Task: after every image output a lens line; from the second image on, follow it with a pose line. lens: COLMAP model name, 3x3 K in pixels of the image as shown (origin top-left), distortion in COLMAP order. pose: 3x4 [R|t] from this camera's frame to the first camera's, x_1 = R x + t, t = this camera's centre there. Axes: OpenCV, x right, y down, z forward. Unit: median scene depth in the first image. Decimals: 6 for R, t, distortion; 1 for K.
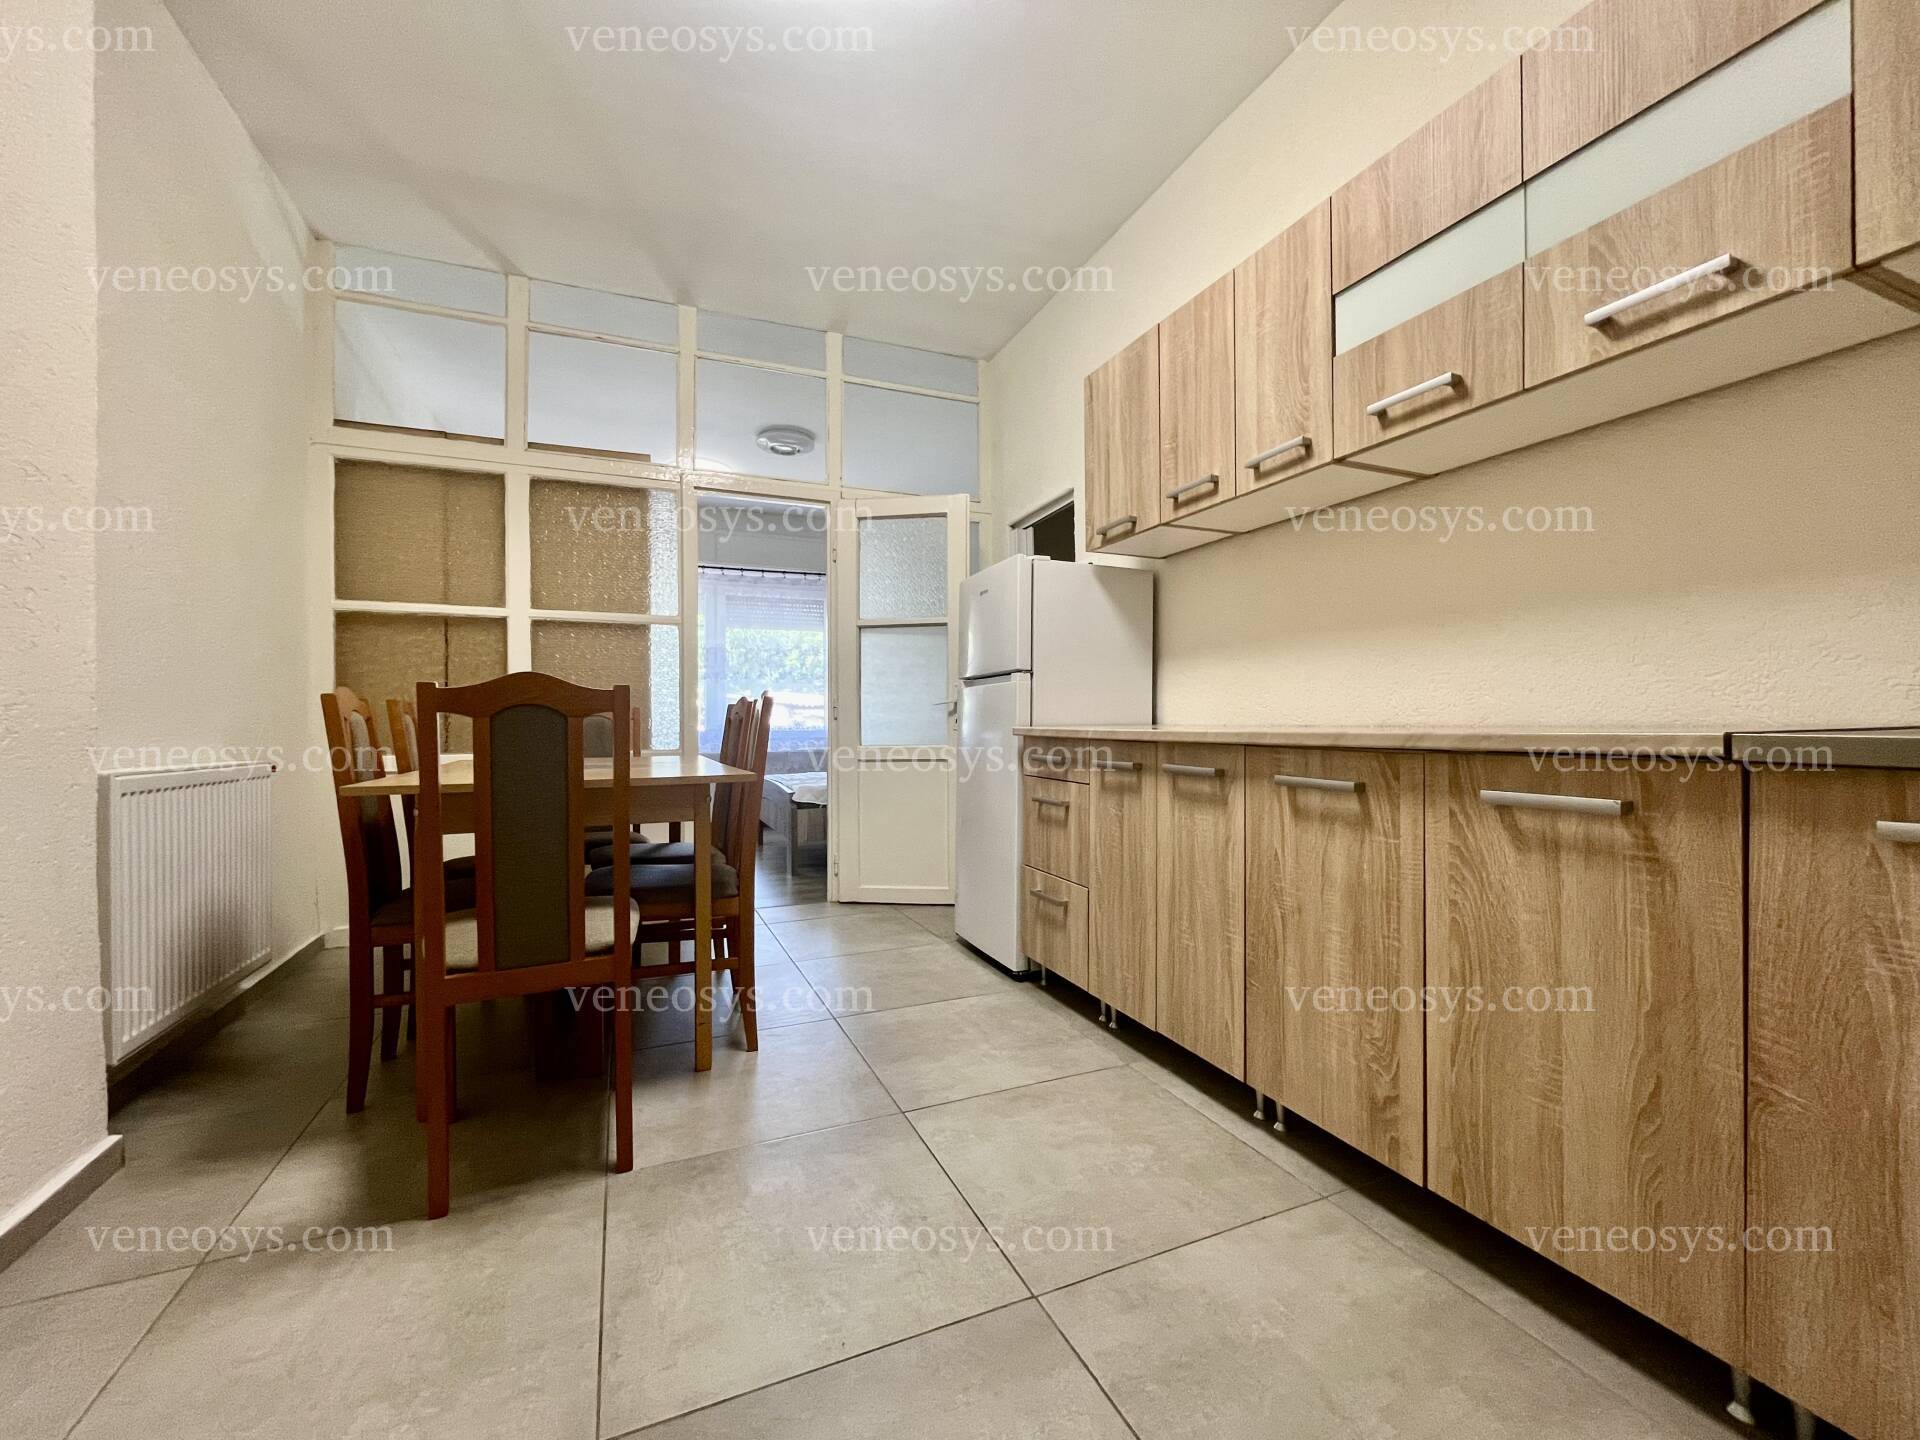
lens RADIAL K [[781.5, 0, 957.7], [0, 781.5, 721.3], [0, 0, 1]] dist [-0.006518, 0.001811]
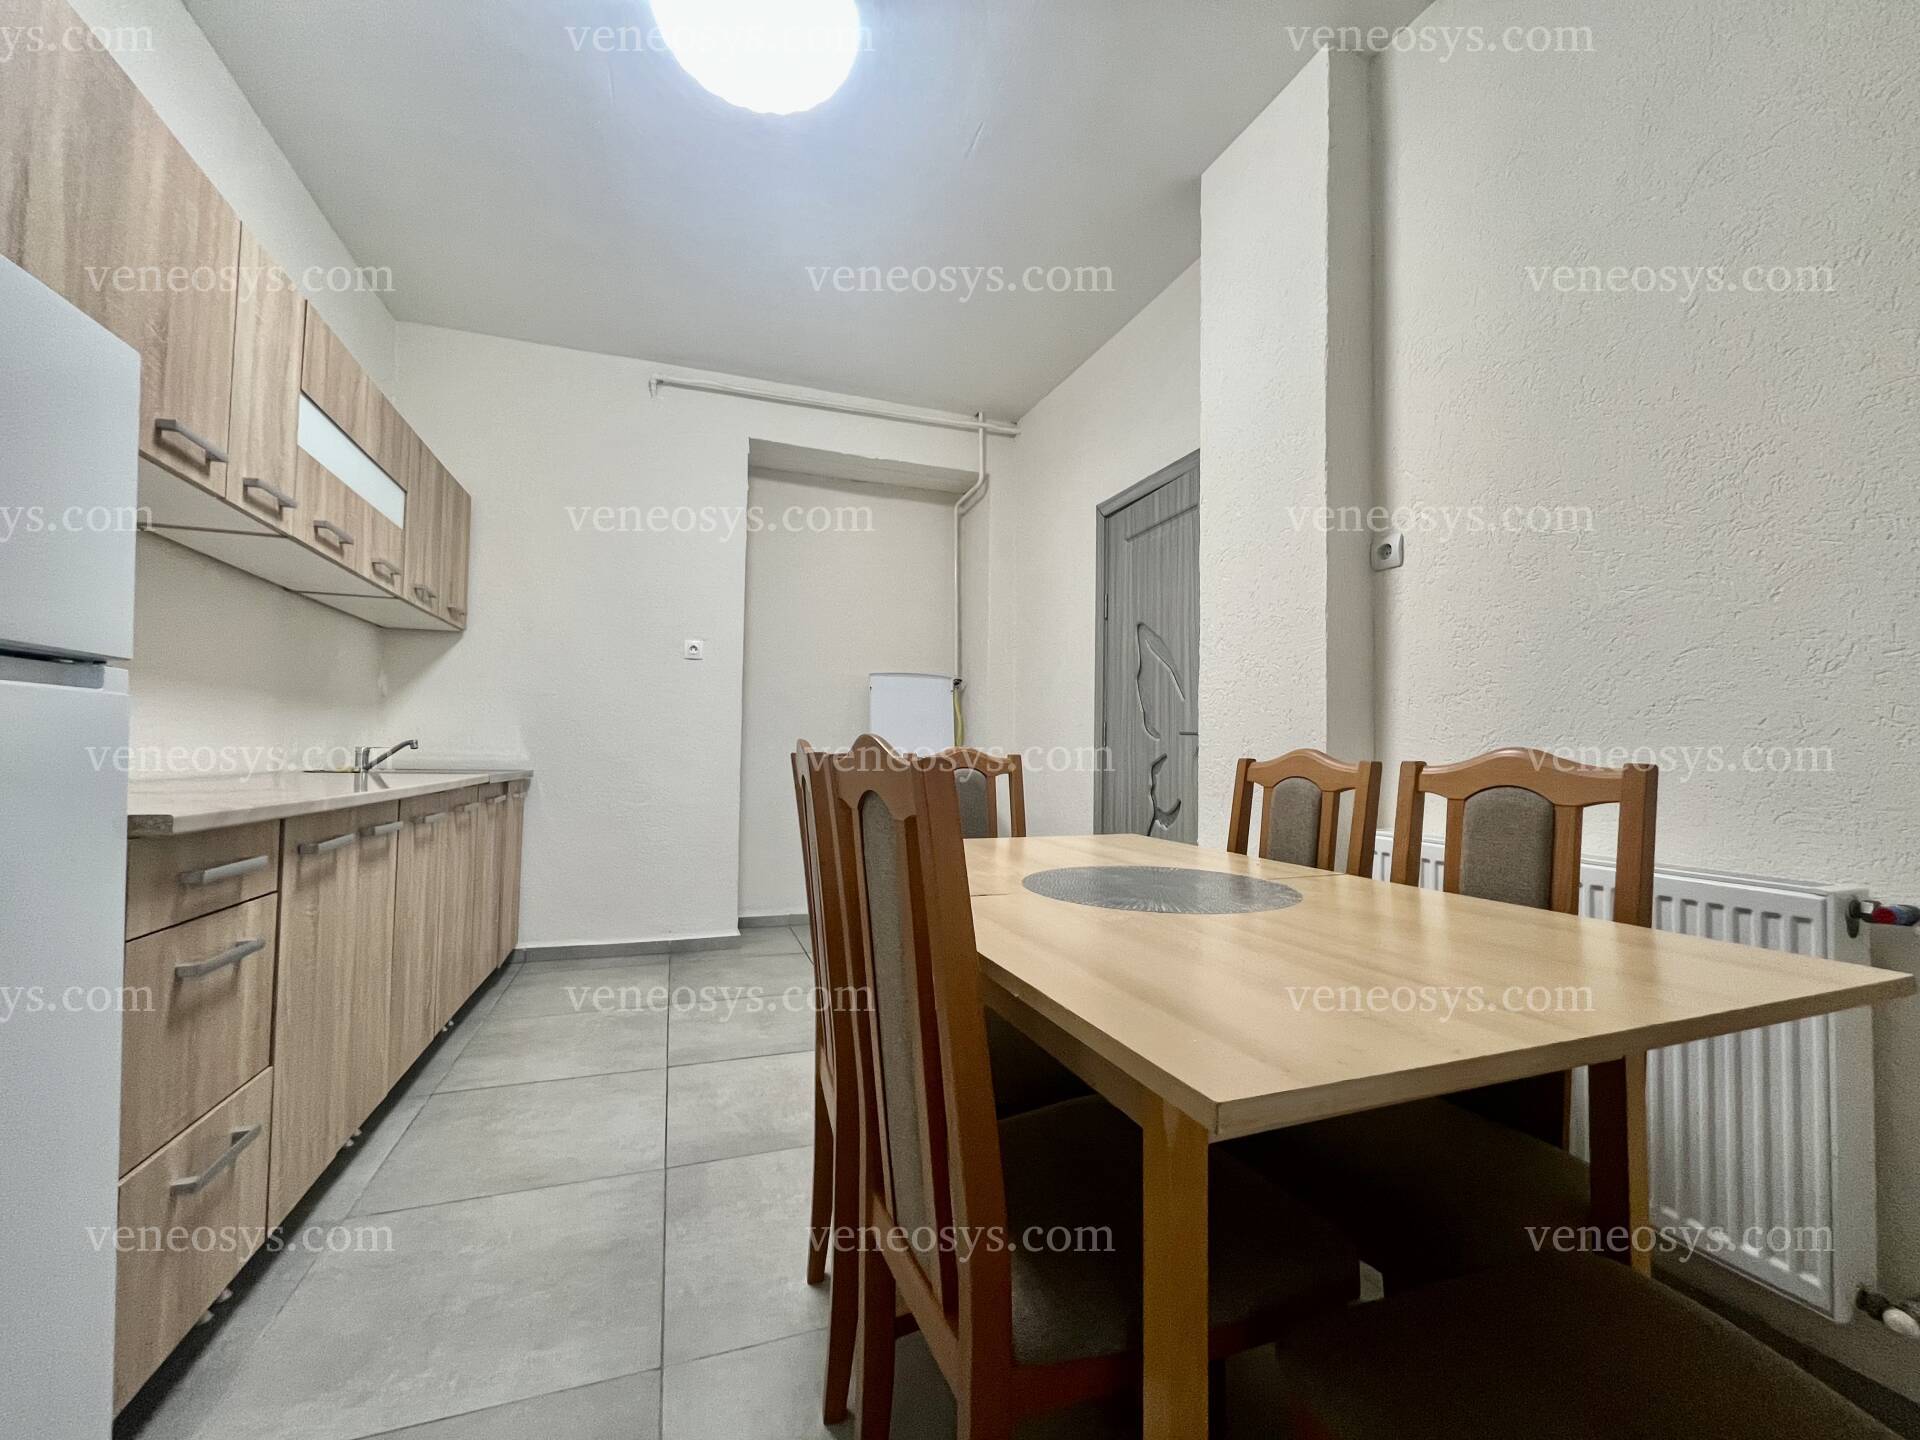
lens RADIAL K [[781.5, 0, 960.2], [0, 781.5, 722.8], [0, 0, 1]] dist [-0.006518, 0.001811]
pose [[-0.998549, -0.004295, 0.053673, -0.285400], [-0.006423, 0.999198, -0.039530, -0.021553], [-0.053460, -0.039817, -0.997776, 1.142122]]
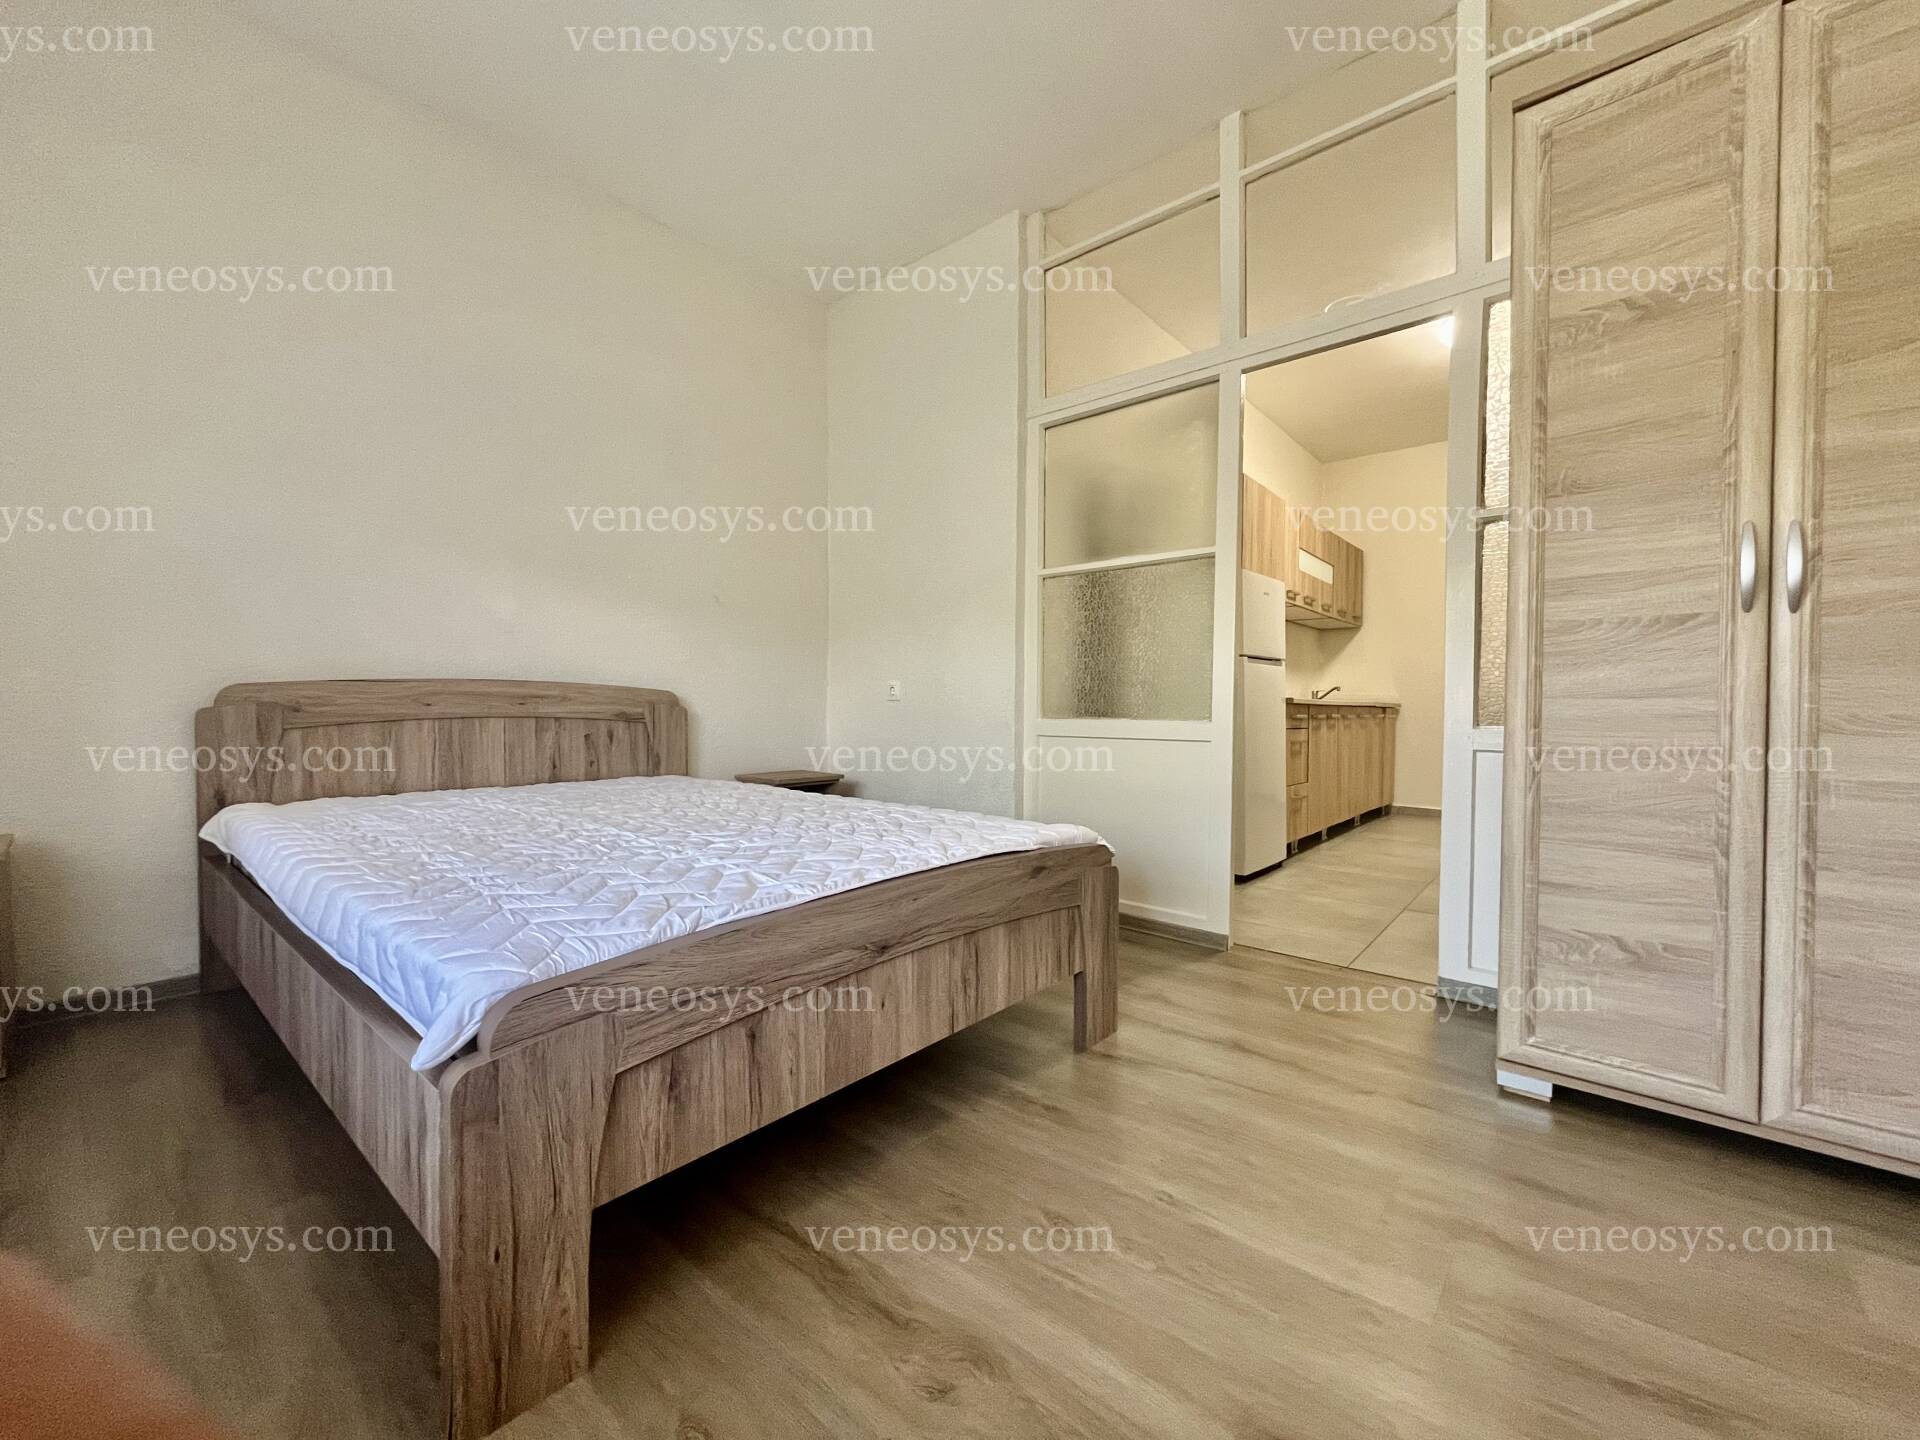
lens RADIAL K [[781.5, 0, 948.6], [0, 781.5, 721.4], [0, 0, 1]] dist [-0.006518, 0.001811]
pose [[-0.447953, -0.016316, 0.893908, -0.855761], [-0.004100, 0.999860, 0.016195, 0.026331], [-0.894048, 0.003590, -0.447958, 1.945582]]
